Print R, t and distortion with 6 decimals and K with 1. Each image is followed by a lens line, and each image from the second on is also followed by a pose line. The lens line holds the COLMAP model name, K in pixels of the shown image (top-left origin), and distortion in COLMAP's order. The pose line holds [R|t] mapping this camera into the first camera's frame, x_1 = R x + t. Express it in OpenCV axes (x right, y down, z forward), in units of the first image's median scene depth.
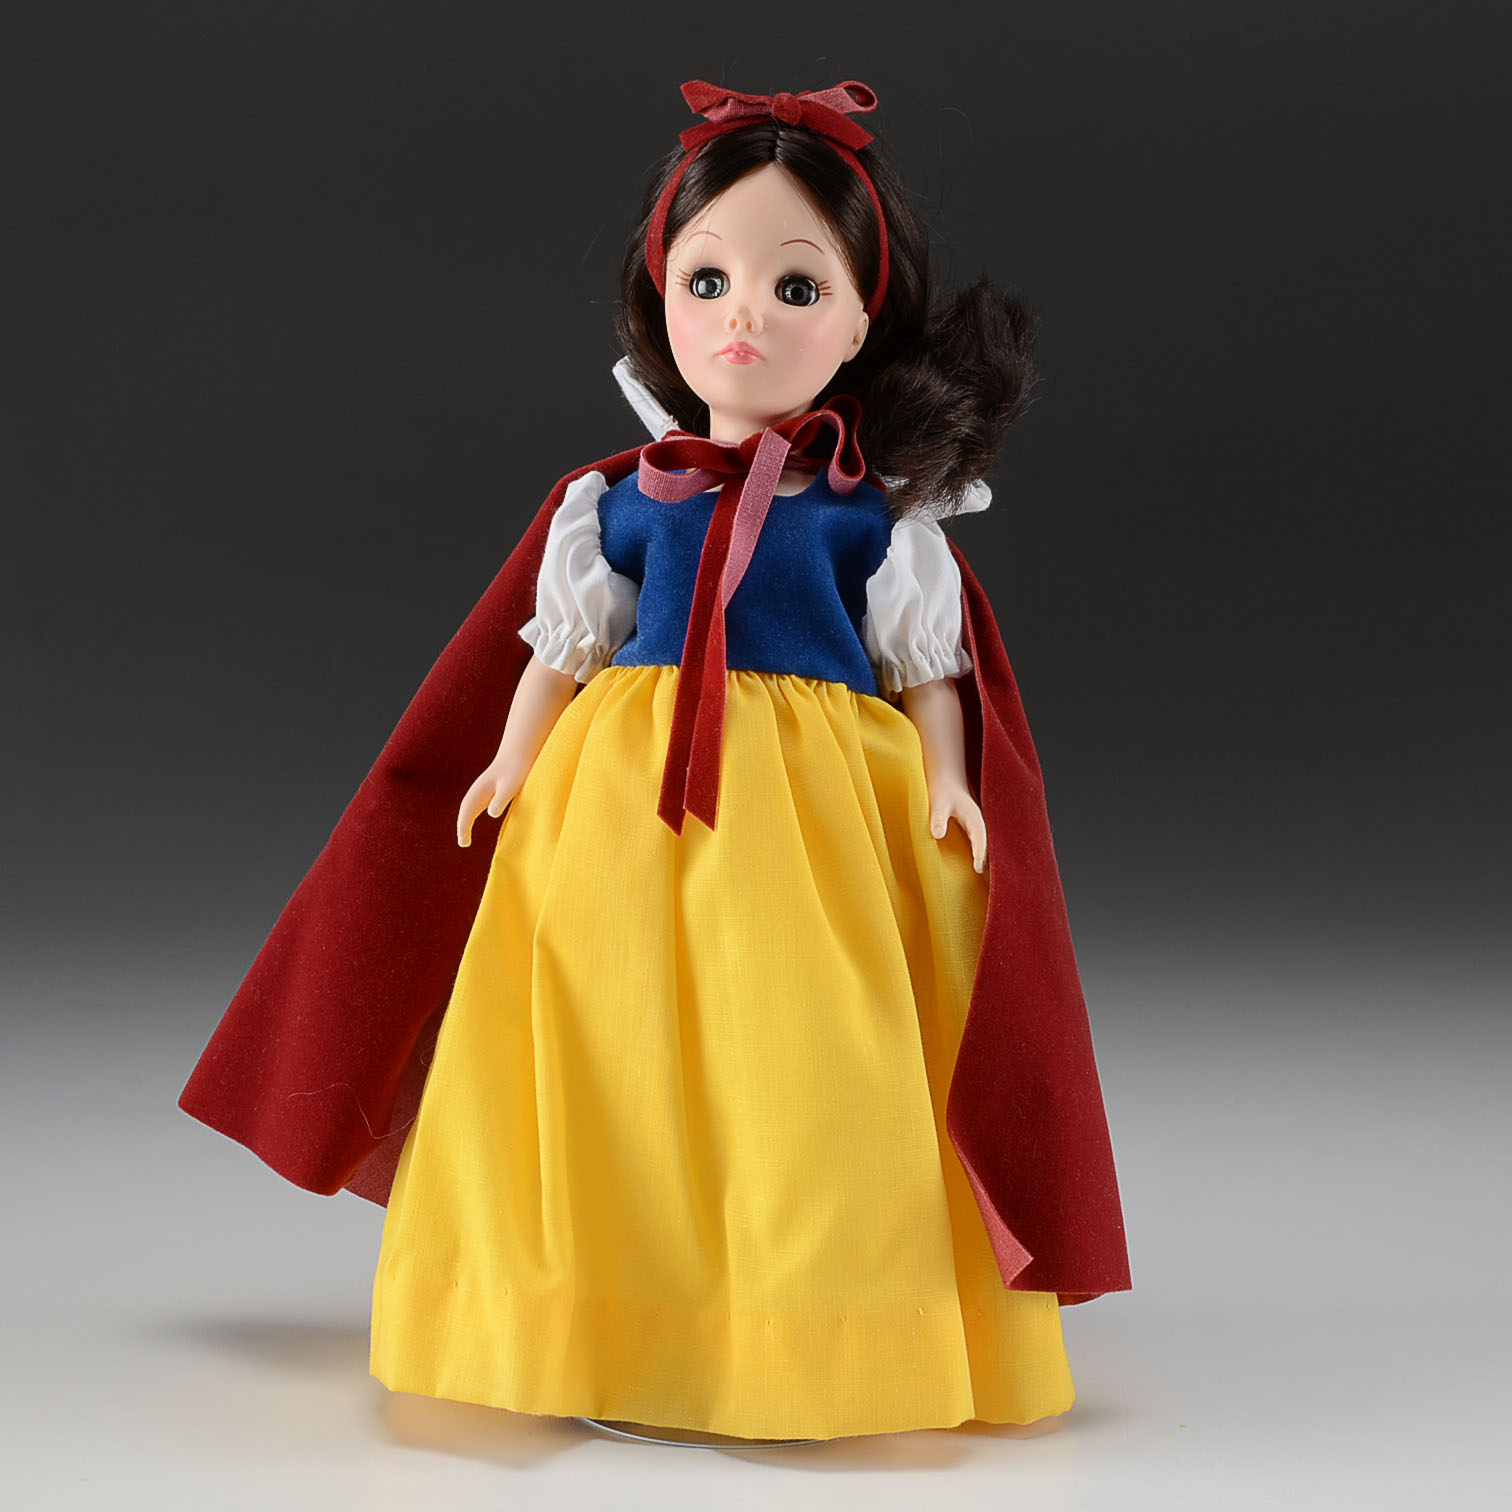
lens RADIAL K [[4352.5, 0, 759.0], [0, 4352.5, 753.1], [0, 0, 1]] dist [-0.016392, 0.000000]
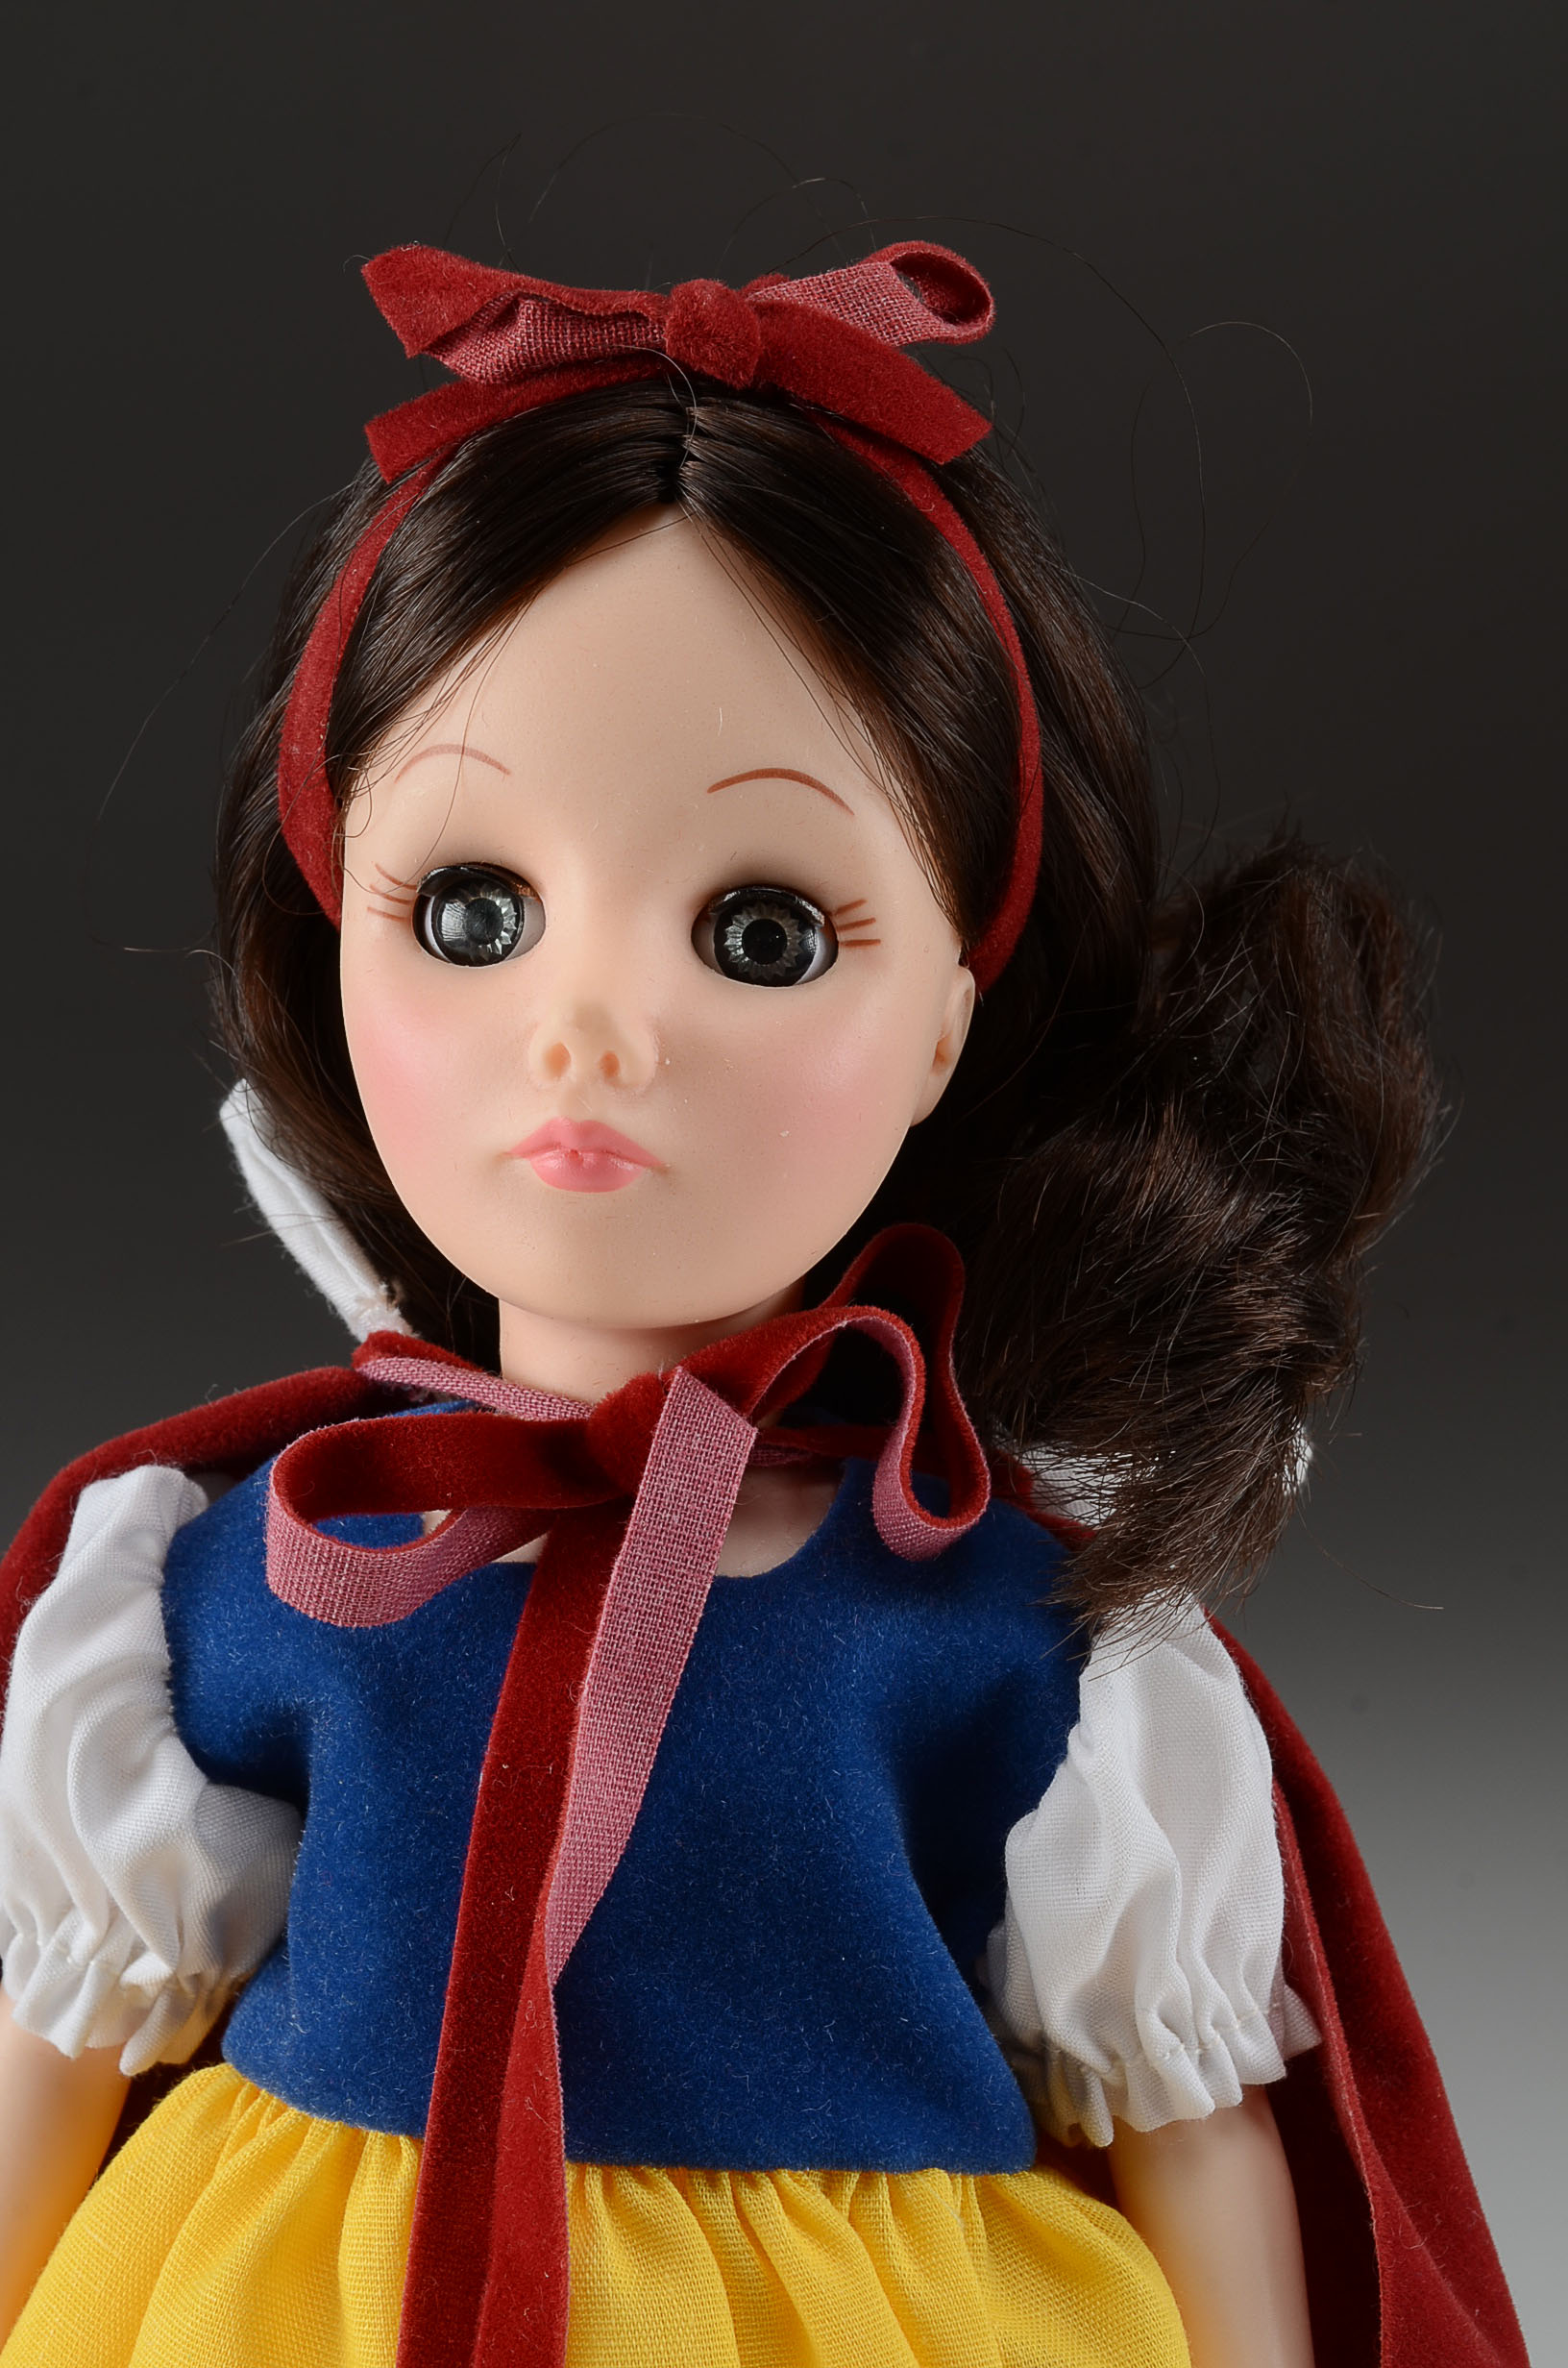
lens RADIAL K [[3838.9, 0, 779.1], [0, 3838.9, 1195.2], [0, 0, 1]] dist [-0.004395, 0.000000]
pose [[0.998738, -0.029052, 0.040961, -0.001754], [0.026765, 0.998110, 0.055319, -0.102168], [-0.042490, -0.054153, 0.997628, 0.725764]]
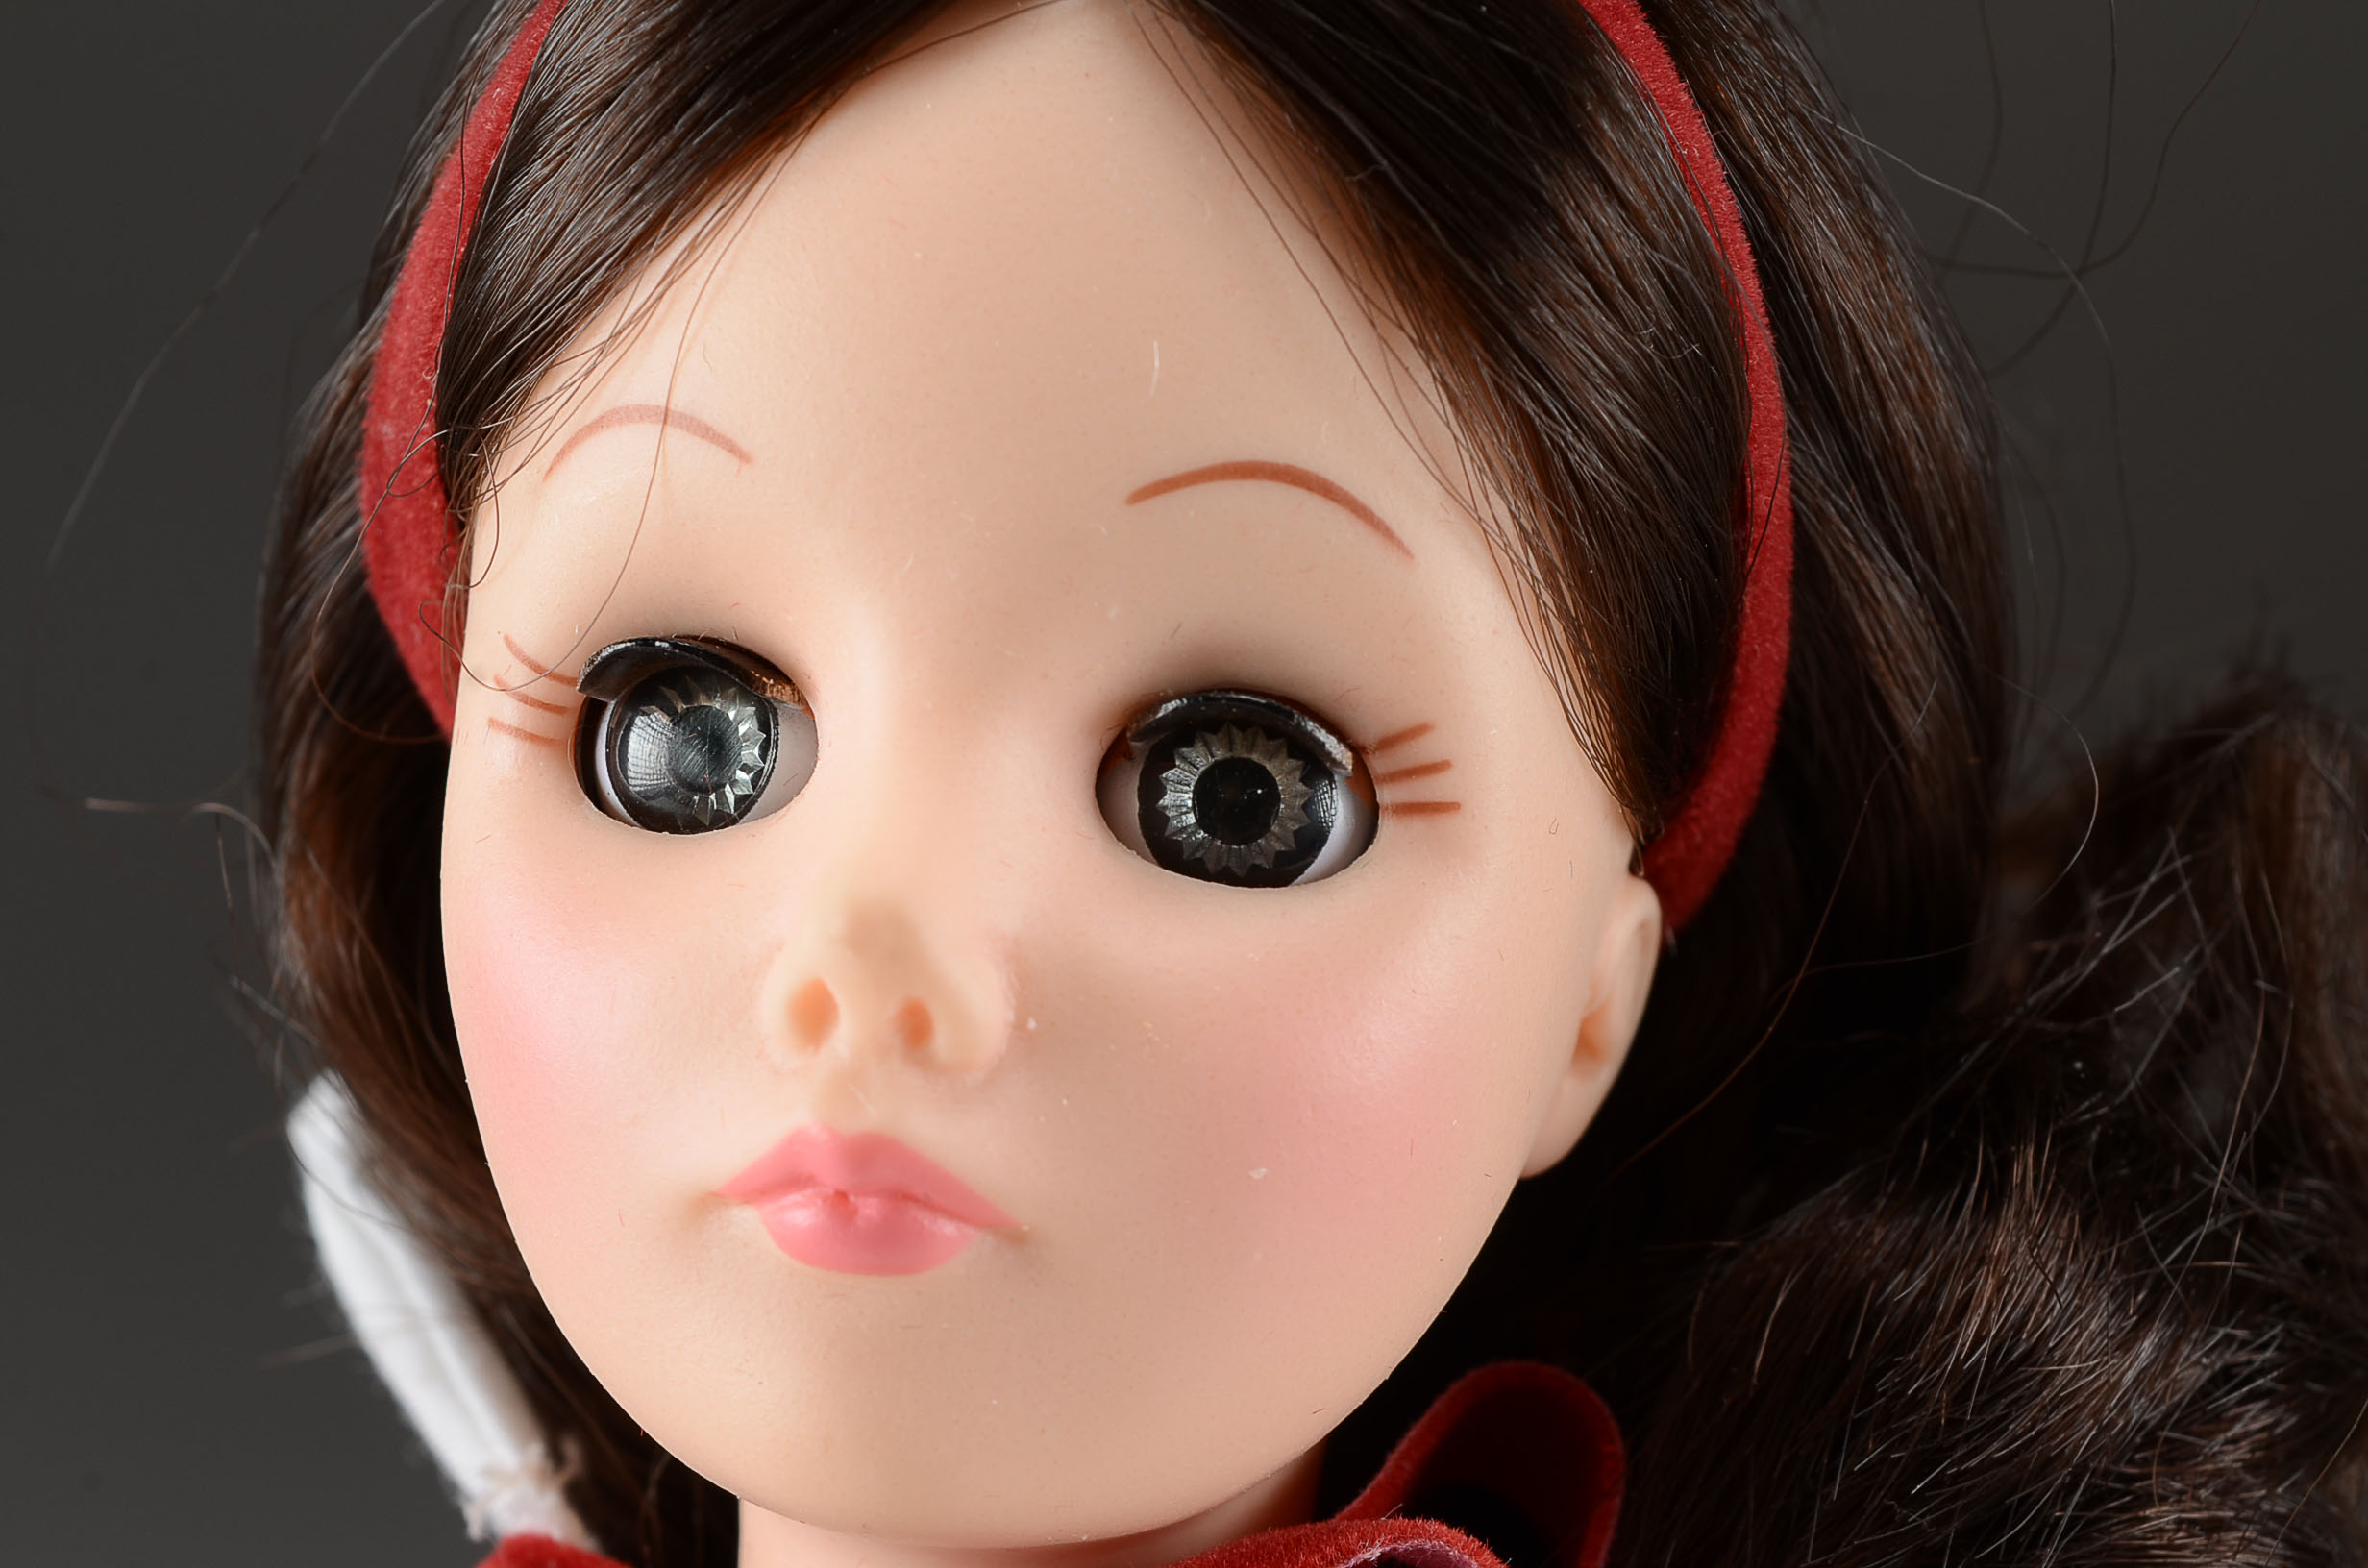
lens RADIAL K [[5469.1, 0, 1186.4], [0, 5469.1, 787.3], [0, 0, 1]] dist [0.090158, 0.000000]
pose [[0.999866, 0.003558, -0.015957, 0.010061], [-0.004273, 0.998977, -0.045009, -0.096662], [0.015780, 0.045072, 0.998859, 0.797019]]
